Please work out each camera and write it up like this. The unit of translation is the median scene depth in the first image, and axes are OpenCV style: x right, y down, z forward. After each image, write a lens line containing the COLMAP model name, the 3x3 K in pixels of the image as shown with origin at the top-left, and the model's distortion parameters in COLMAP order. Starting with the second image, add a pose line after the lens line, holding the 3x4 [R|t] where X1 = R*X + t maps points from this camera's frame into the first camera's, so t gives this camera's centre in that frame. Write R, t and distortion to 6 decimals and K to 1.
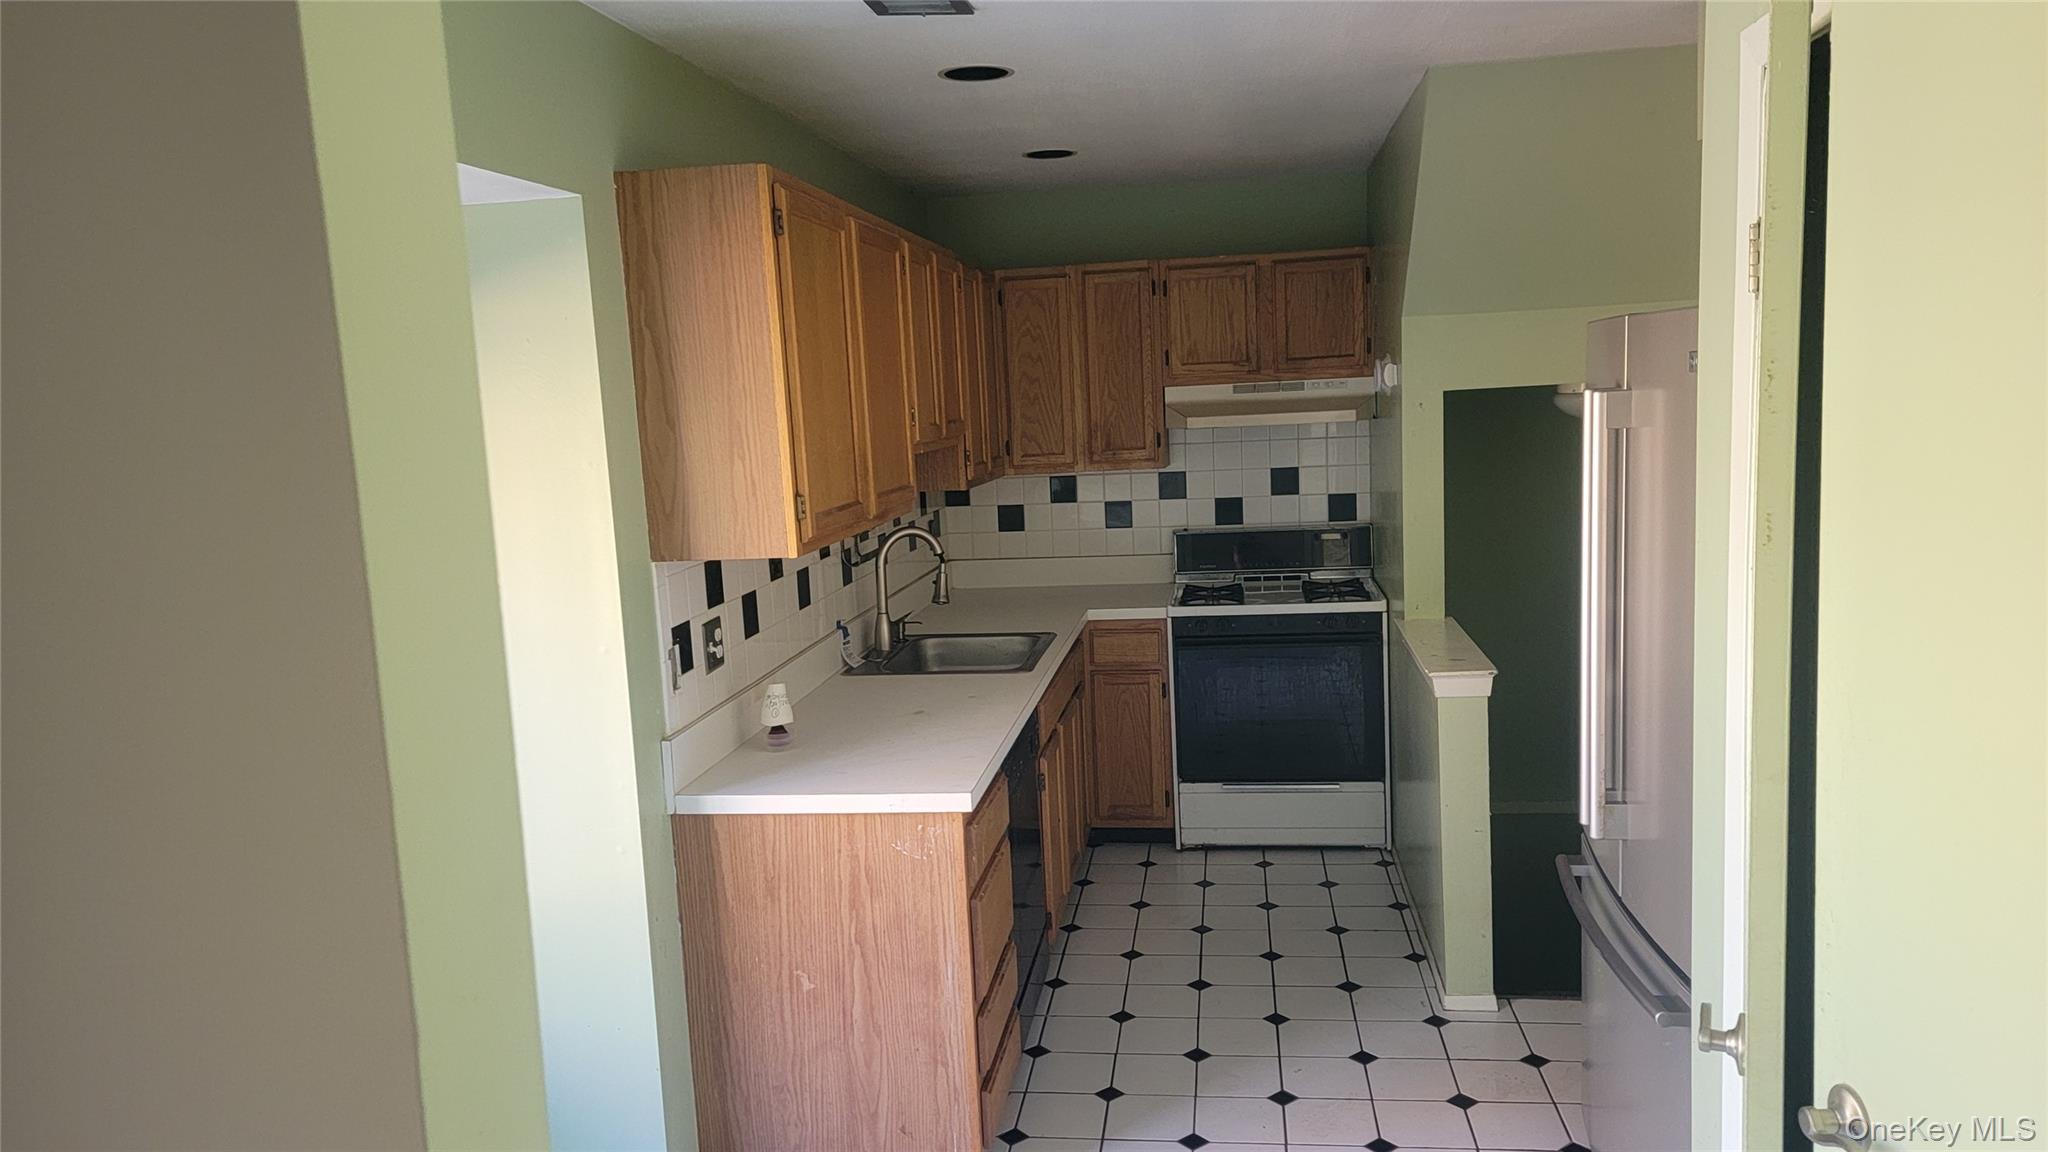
lens RADIAL K [[1431.6, 0, 1020.2], [0, 1431.6, 567.4], [0, 0, 1]] dist [0.039972, -0.019258]
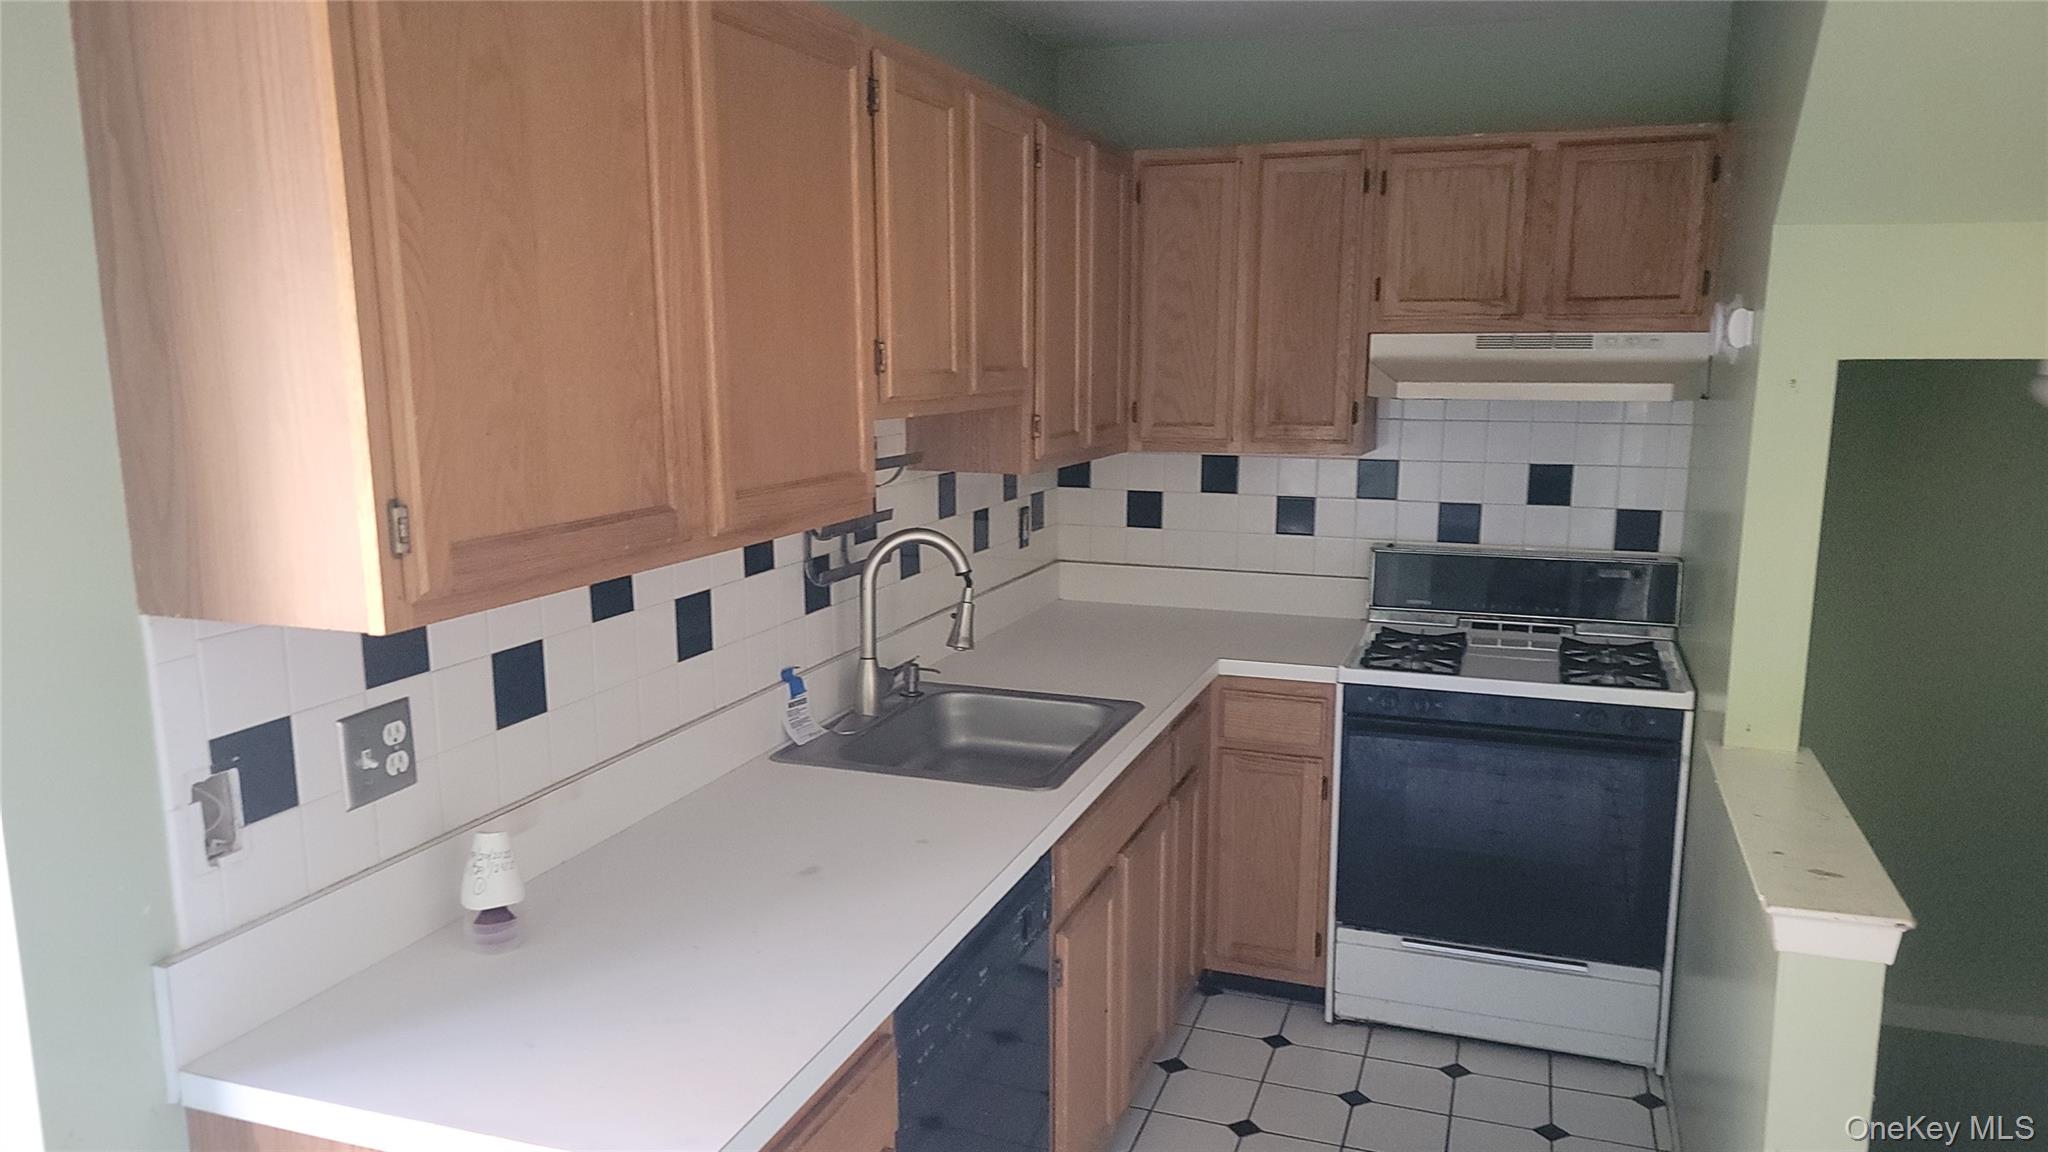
lens RADIAL K [[1431.6, 0, 1023.1], [0, 1431.6, 596.3], [0, 0, 1]] dist [0.039972, -0.019258]
pose [[0.979747, 0.082688, -0.182370, 0.077139], [-0.072056, 0.995333, 0.064189, -0.036785], [0.186827, -0.049748, 0.981132, 0.319162]]
